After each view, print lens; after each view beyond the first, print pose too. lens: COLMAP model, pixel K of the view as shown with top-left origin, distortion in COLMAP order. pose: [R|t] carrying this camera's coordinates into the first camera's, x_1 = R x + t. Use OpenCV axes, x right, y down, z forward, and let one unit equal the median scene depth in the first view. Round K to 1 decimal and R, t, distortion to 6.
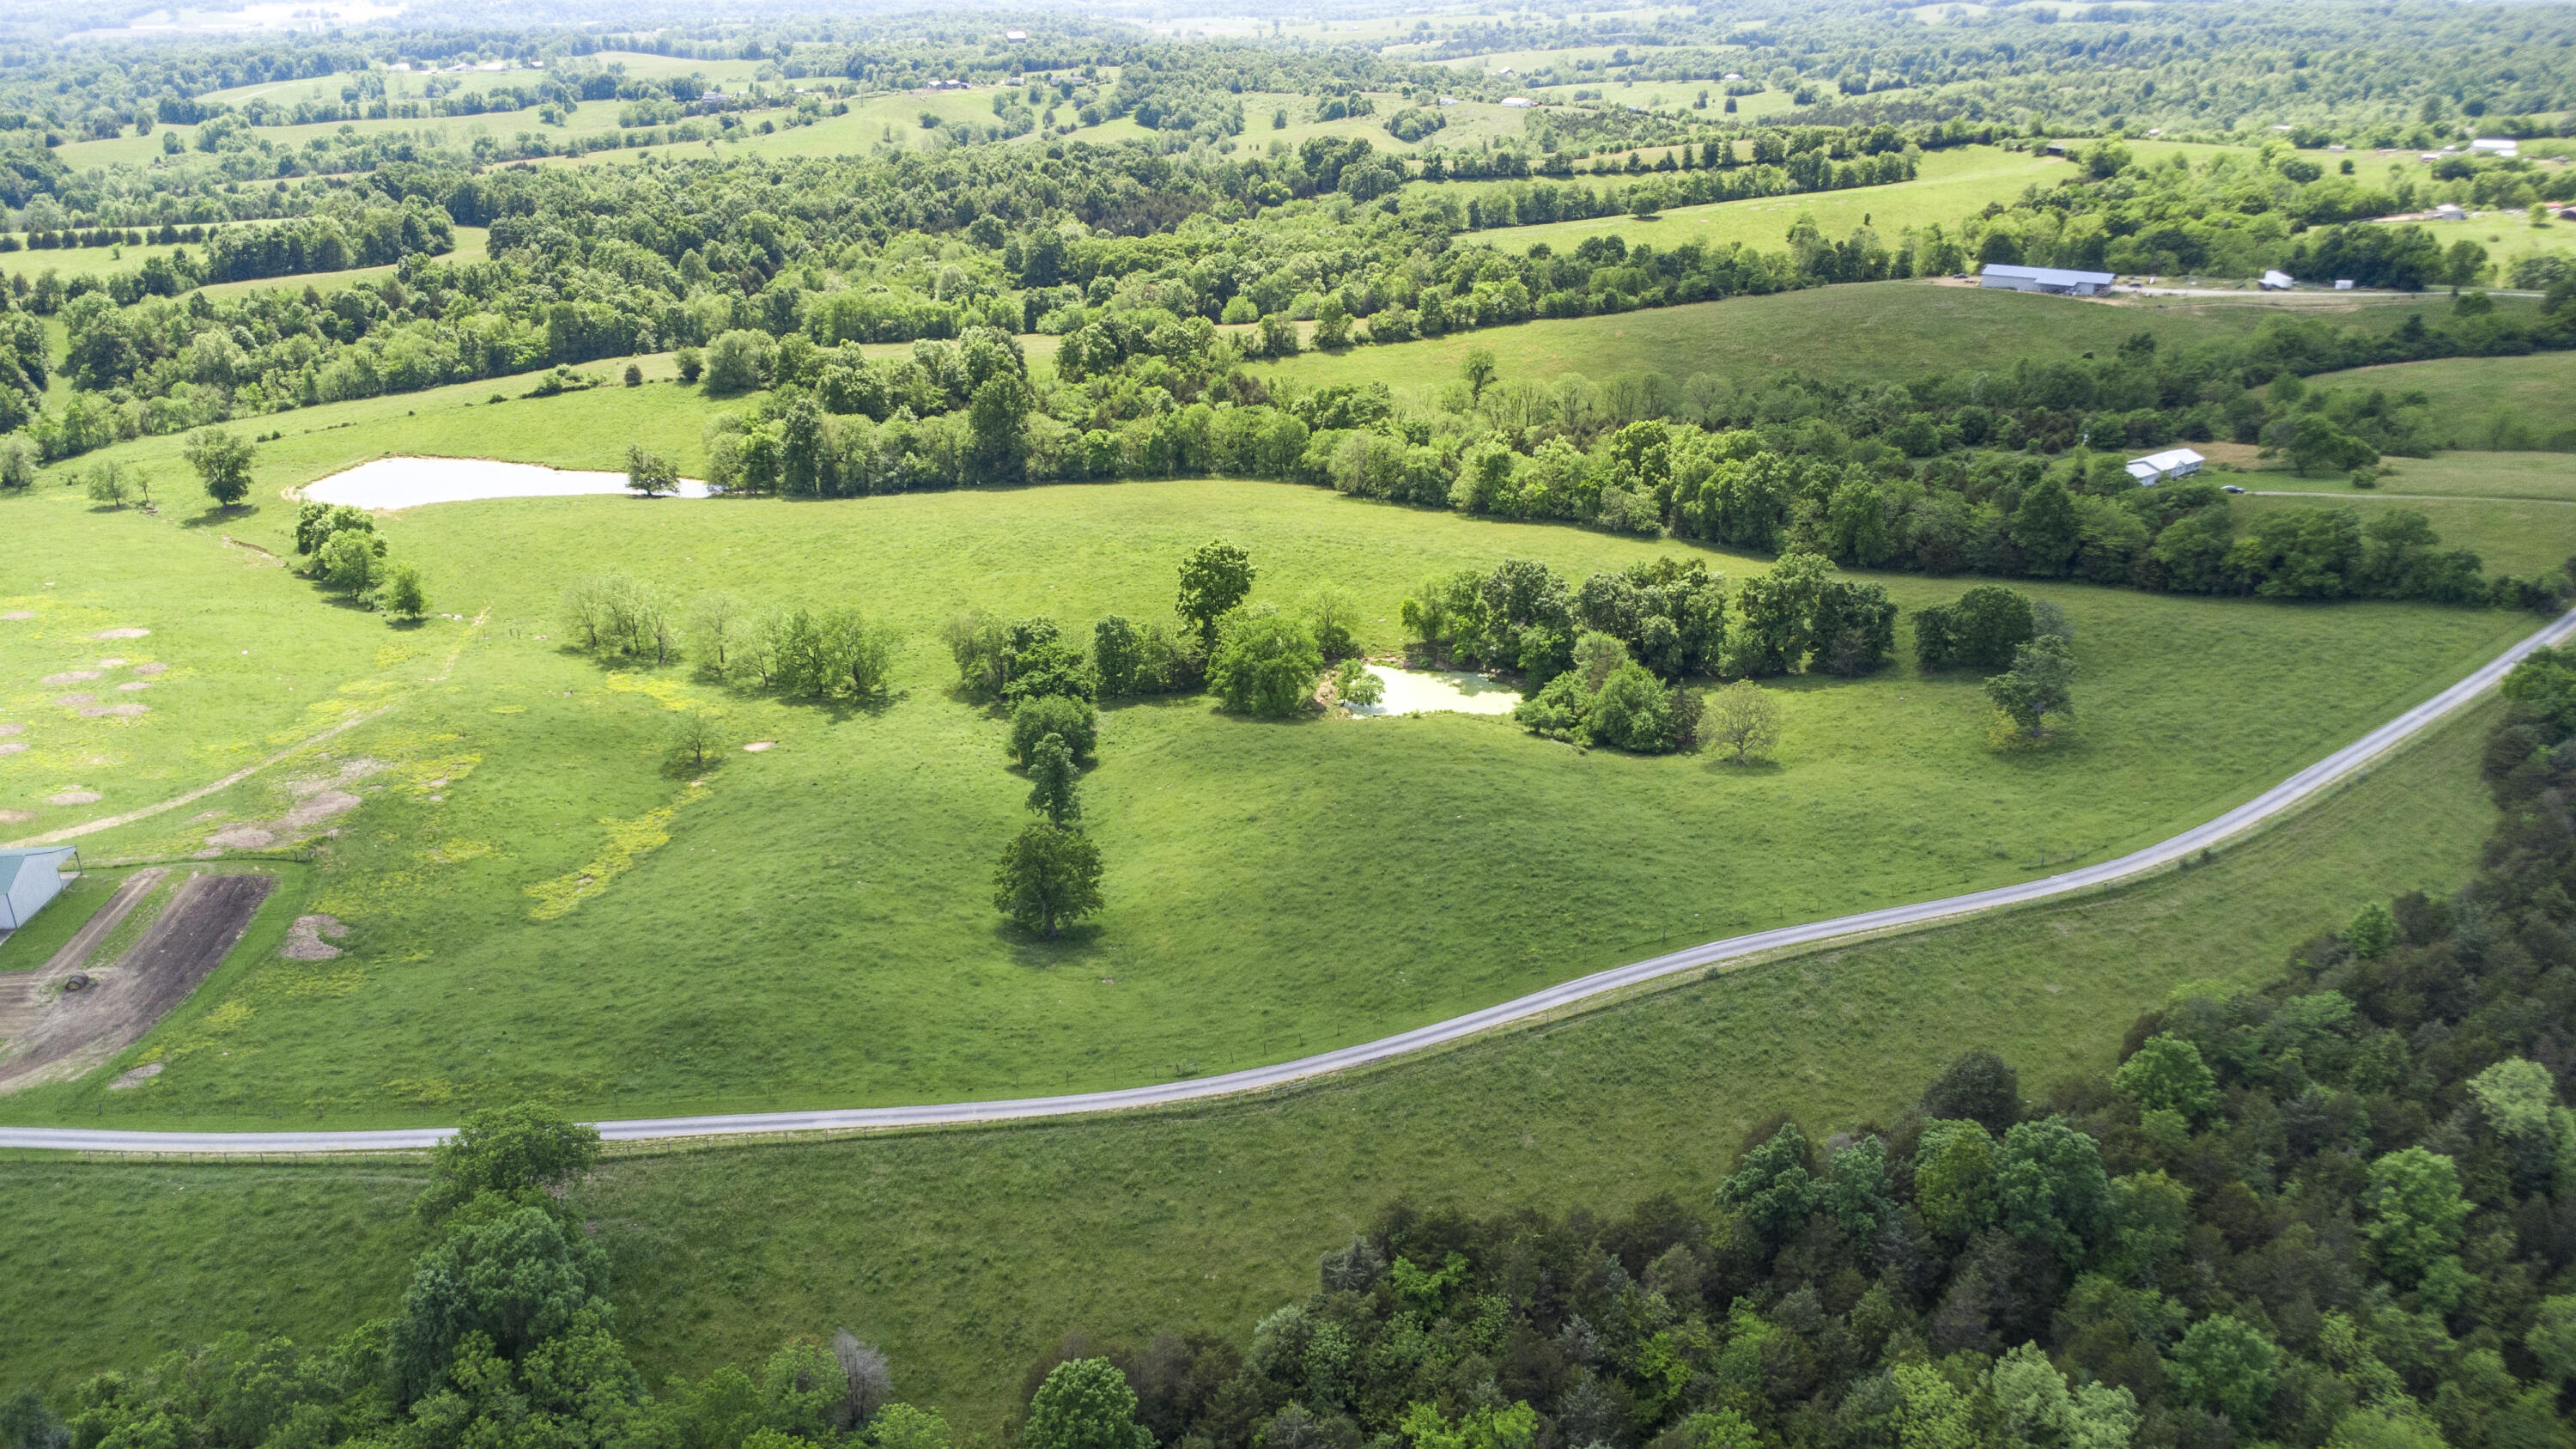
lens RADIAL K [[1880.4, 0, 1297.2], [0, 1880.4, 715.6], [0, 0, 1]] dist [0.049411, -0.070429]
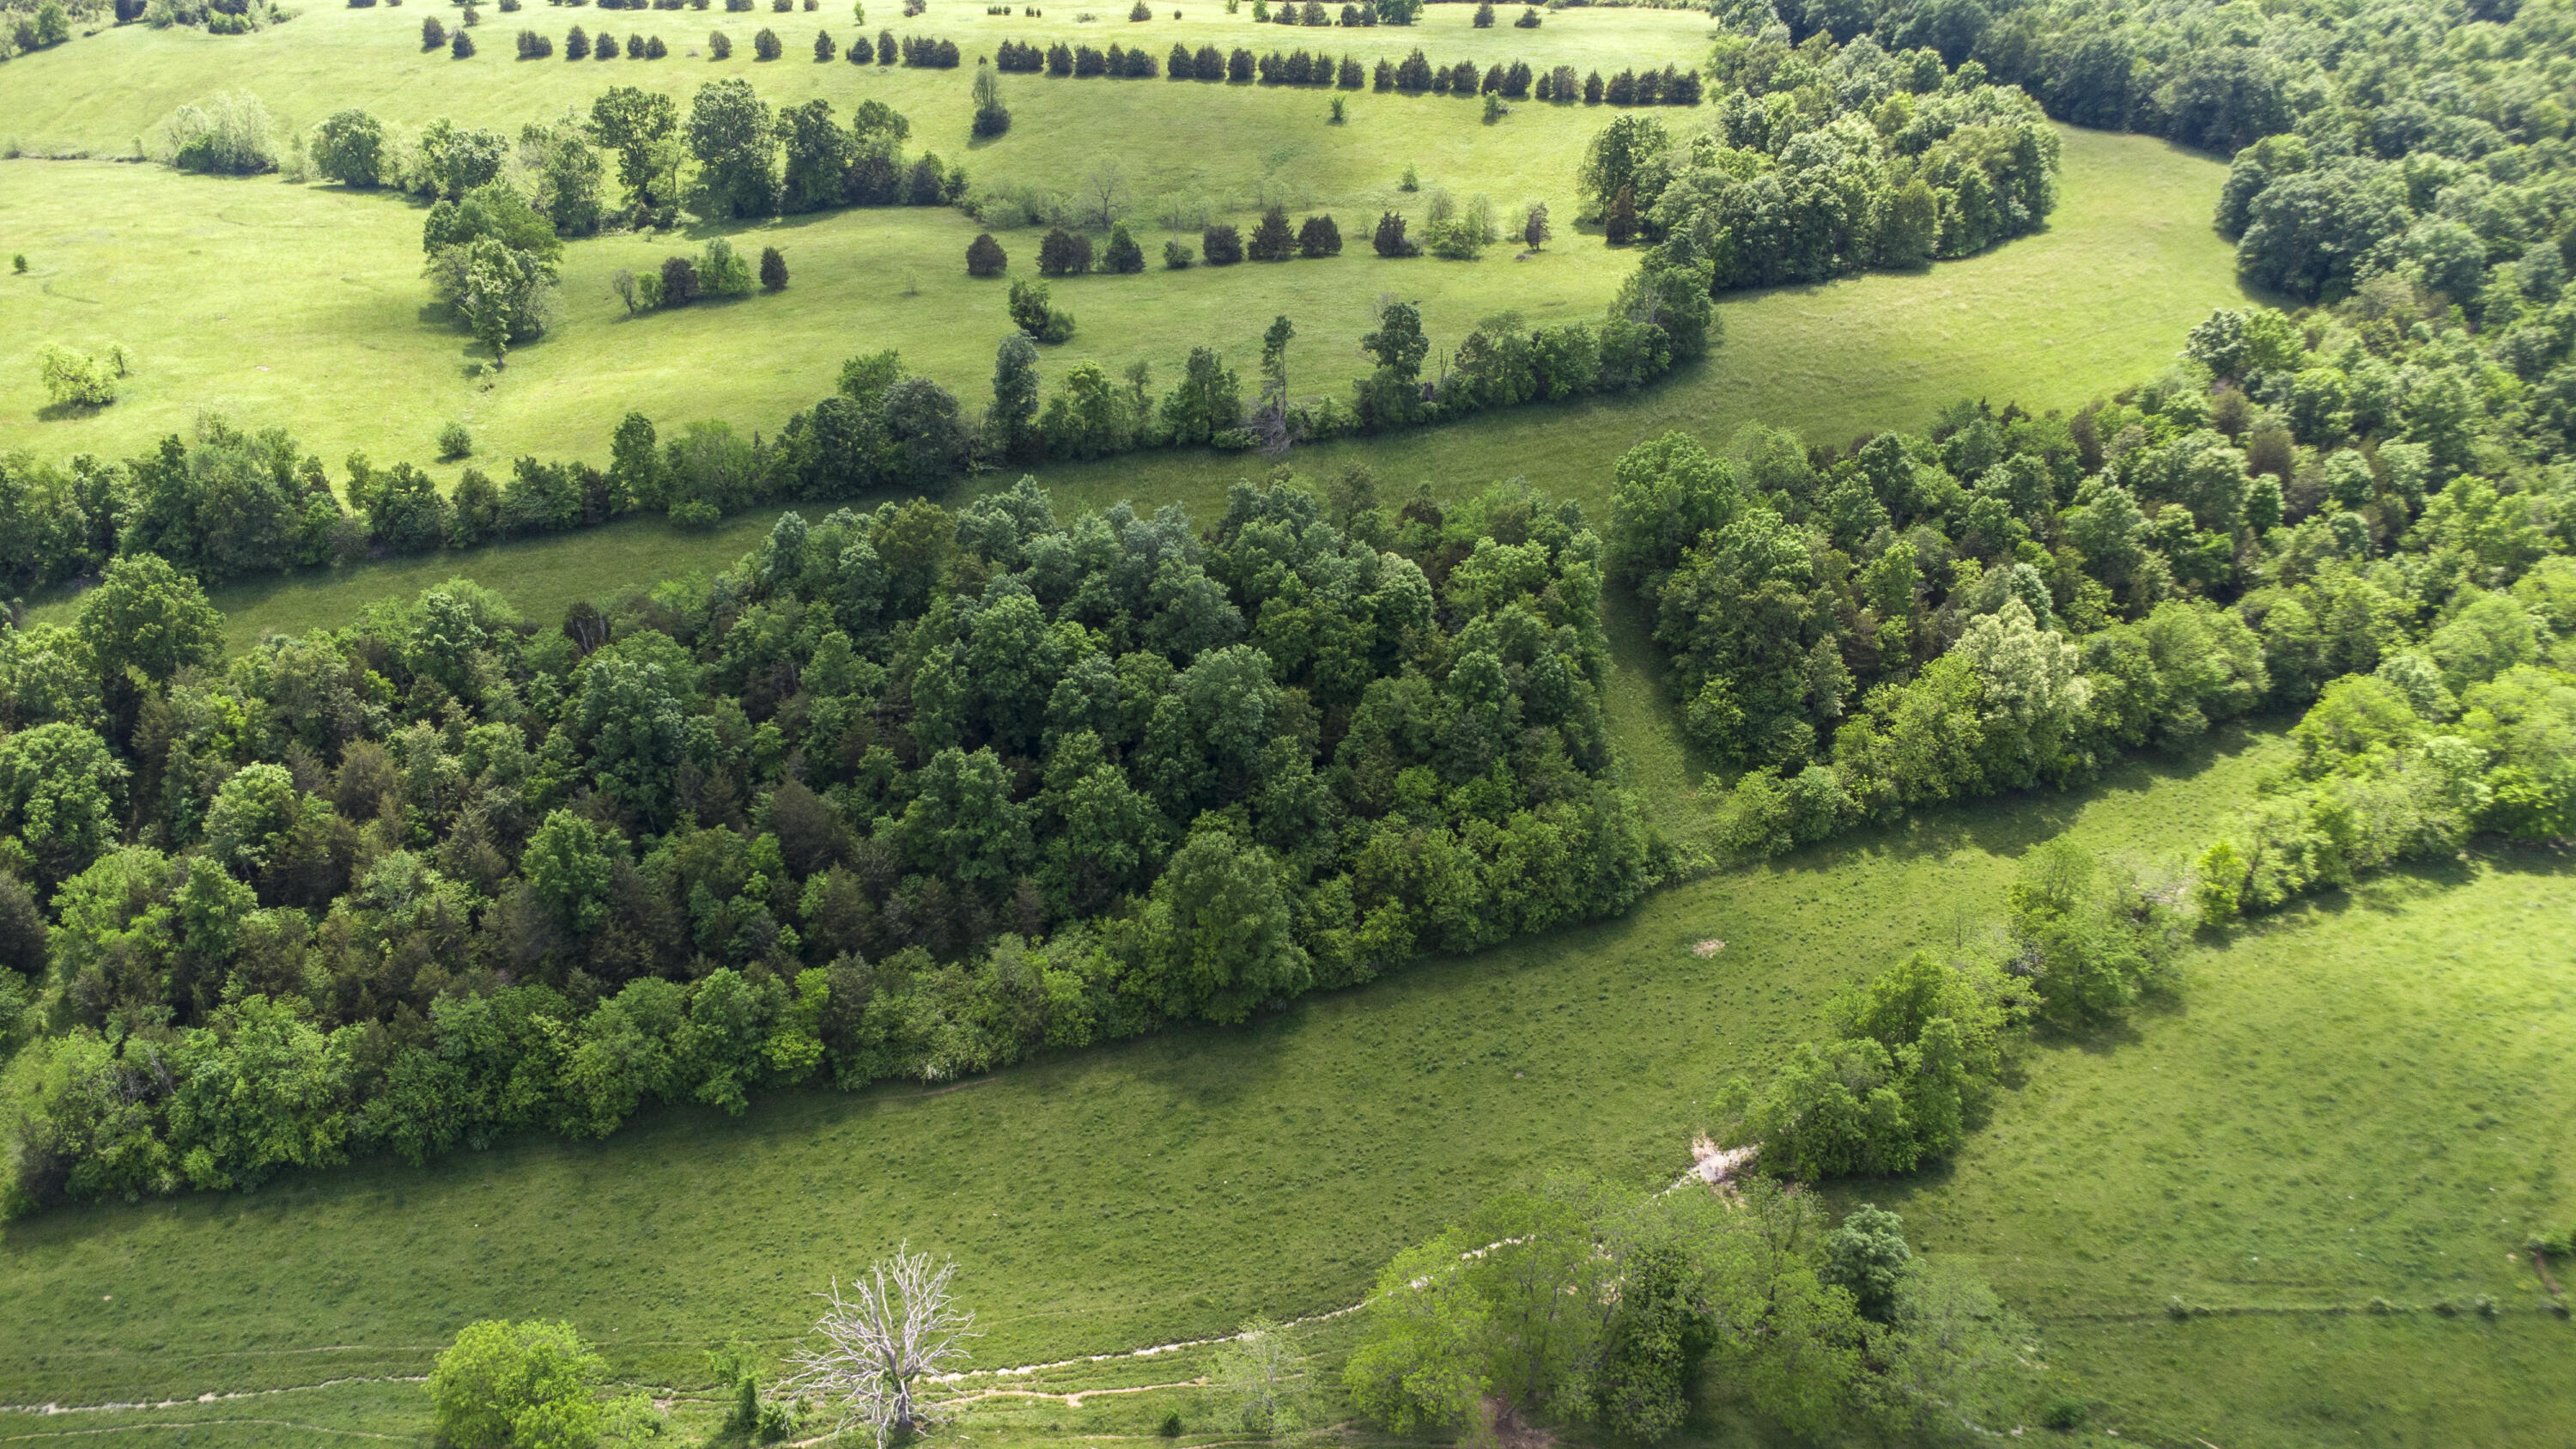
lens RADIAL K [[1882.9, 0, 1294.5], [0, 1882.9, 720.5], [0, 0, 1]] dist [0.039125, -0.052186]
pose [[0.948681, 0.178822, -0.260821, -0.693493], [-0.126942, 0.970742, 0.203827, -0.274312], [0.289638, -0.160257, 0.943625, 0.679598]]
